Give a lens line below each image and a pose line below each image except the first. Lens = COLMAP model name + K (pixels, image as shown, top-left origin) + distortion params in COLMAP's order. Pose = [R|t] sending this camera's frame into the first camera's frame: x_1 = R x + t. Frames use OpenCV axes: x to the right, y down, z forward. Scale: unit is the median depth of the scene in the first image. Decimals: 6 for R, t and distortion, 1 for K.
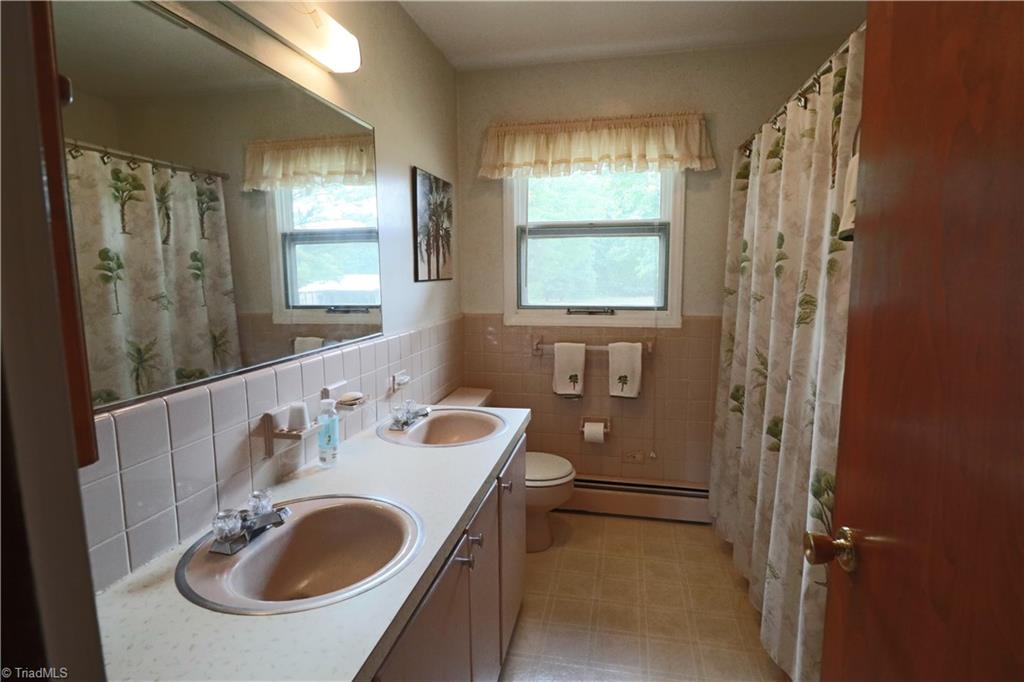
lens RADIAL K [[529.2, 0, 515.1], [0, 529.2, 336.4], [0, 0, 1]] dist [0.000575, -0.010974]
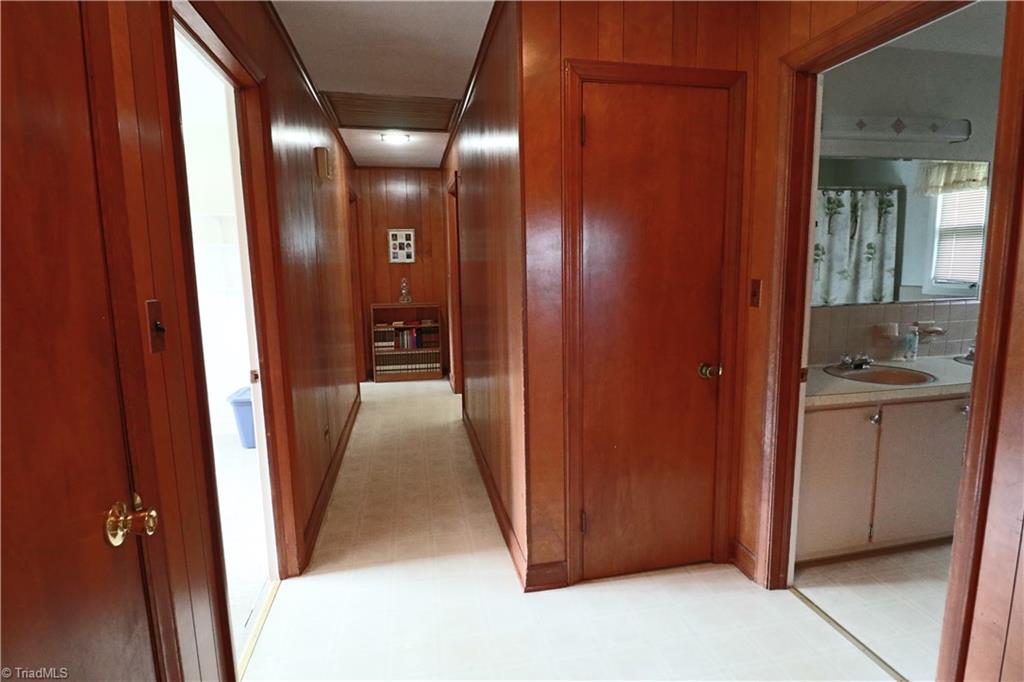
lens RADIAL K [[529.2, 0, 518.3], [0, 529.2, 336.0], [0, 0, 1]] dist [0.000575, -0.010974]
pose [[0.392744, 0.125636, -0.911026, 0.451928], [-0.096310, 0.990796, 0.095118, 0.064852], [0.914591, 0.050384, 0.401229, -0.573682]]
